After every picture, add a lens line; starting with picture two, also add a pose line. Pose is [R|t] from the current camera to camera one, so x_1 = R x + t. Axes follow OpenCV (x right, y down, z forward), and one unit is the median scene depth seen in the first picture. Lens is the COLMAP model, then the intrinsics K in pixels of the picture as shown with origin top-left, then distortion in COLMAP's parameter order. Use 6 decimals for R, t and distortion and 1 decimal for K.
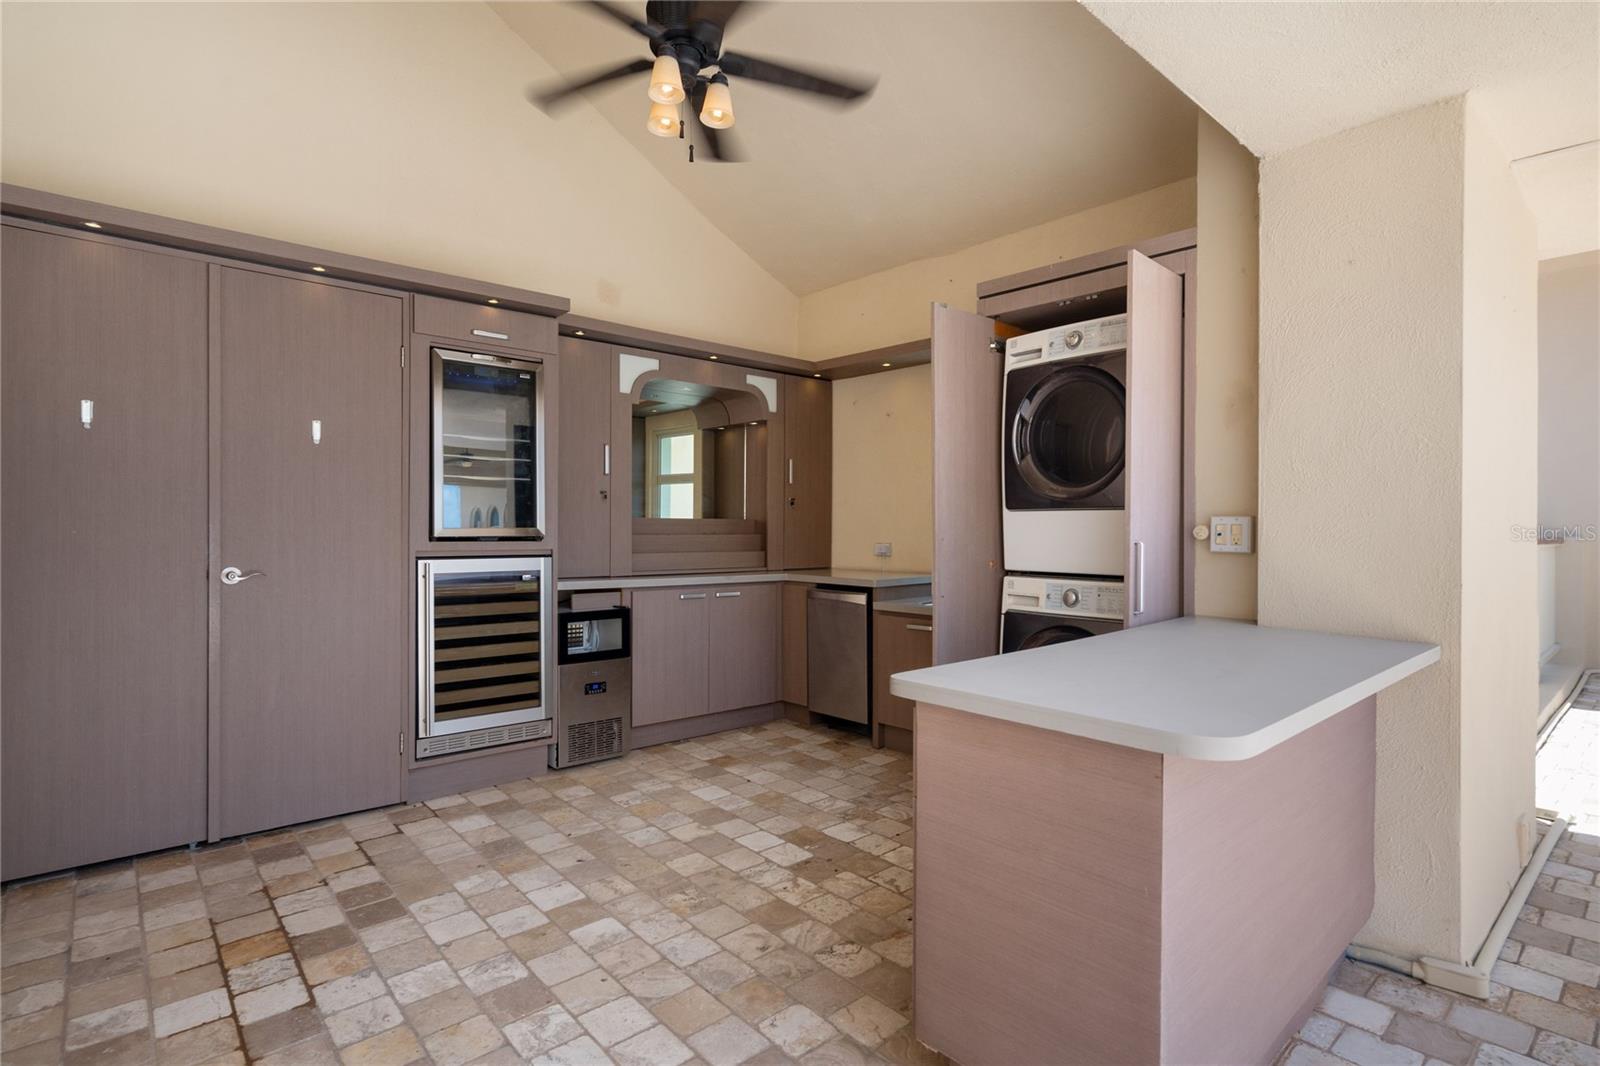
lens RADIAL K [[793.6, 0, 800.0], [0, 793.6, 533.0], [0, 0, 1]] dist [0.001398, 0.000813]
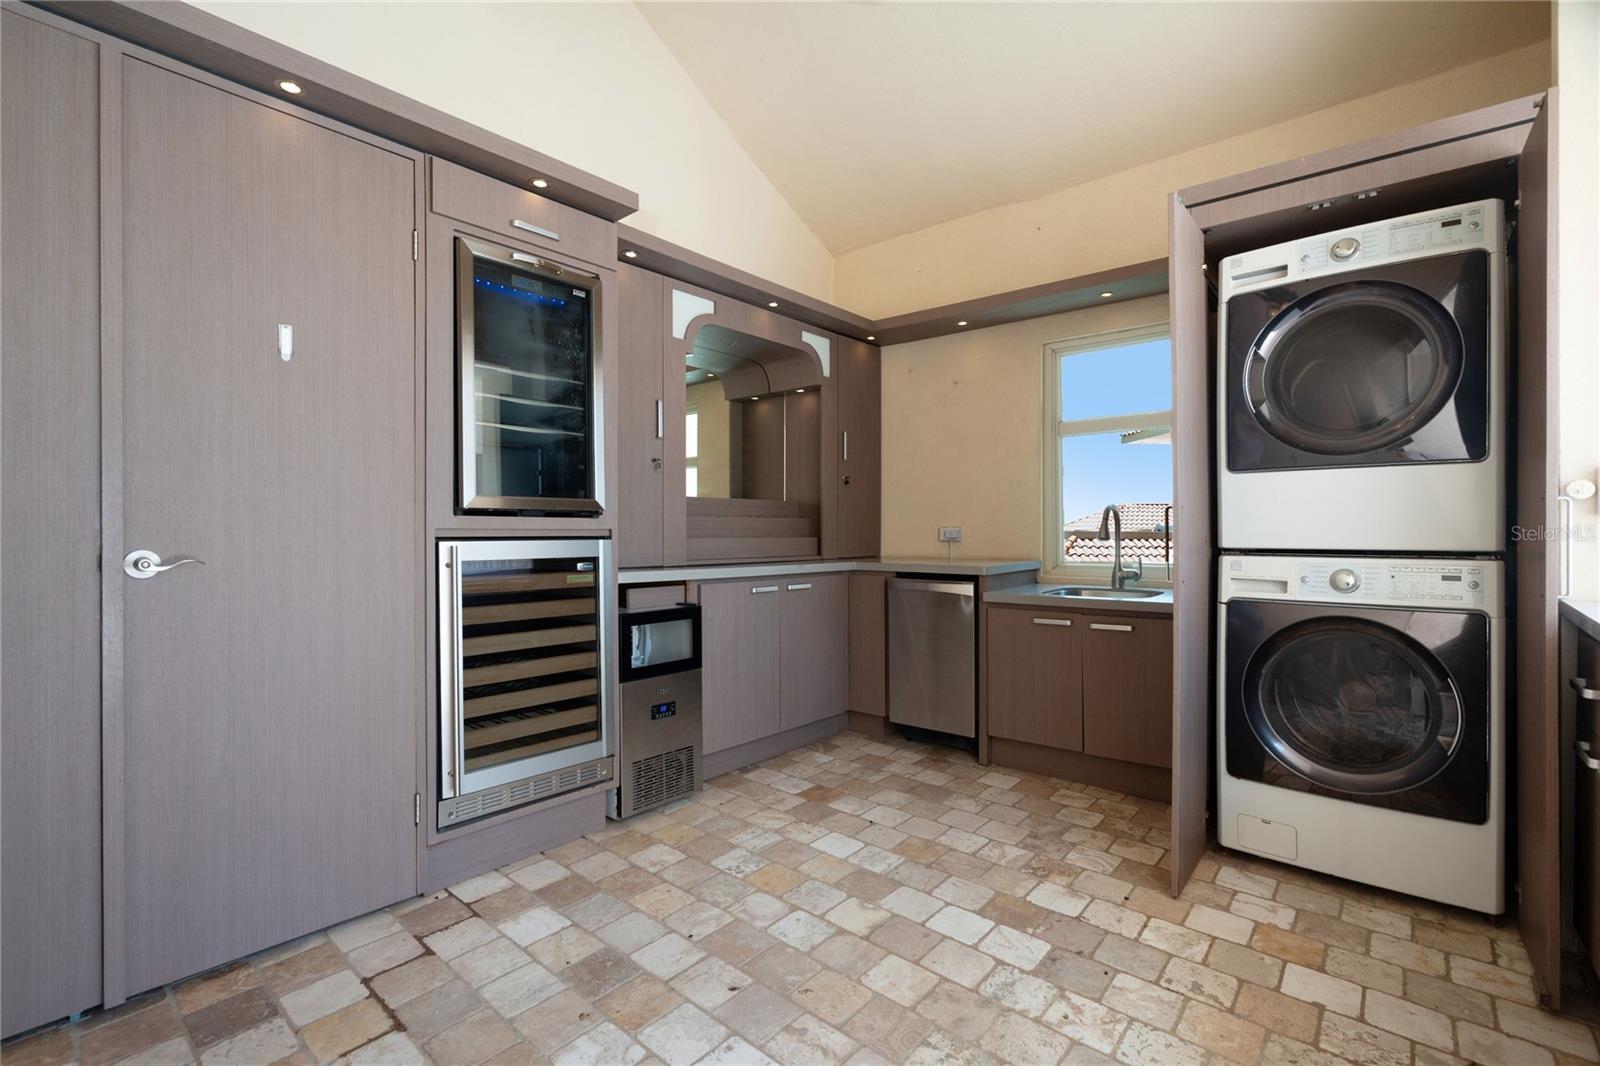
lens RADIAL K [[711.2, 0, 794.7], [0, 711.2, 534.4], [0, 0, 1]] dist [-0.002556, 0.000077]
pose [[0.990824, -0.006079, 0.135021, -0.245961], [0.006263, 0.999980, -0.000939, 0.028823], [-0.135012, 0.001776, 0.990842, 0.329029]]
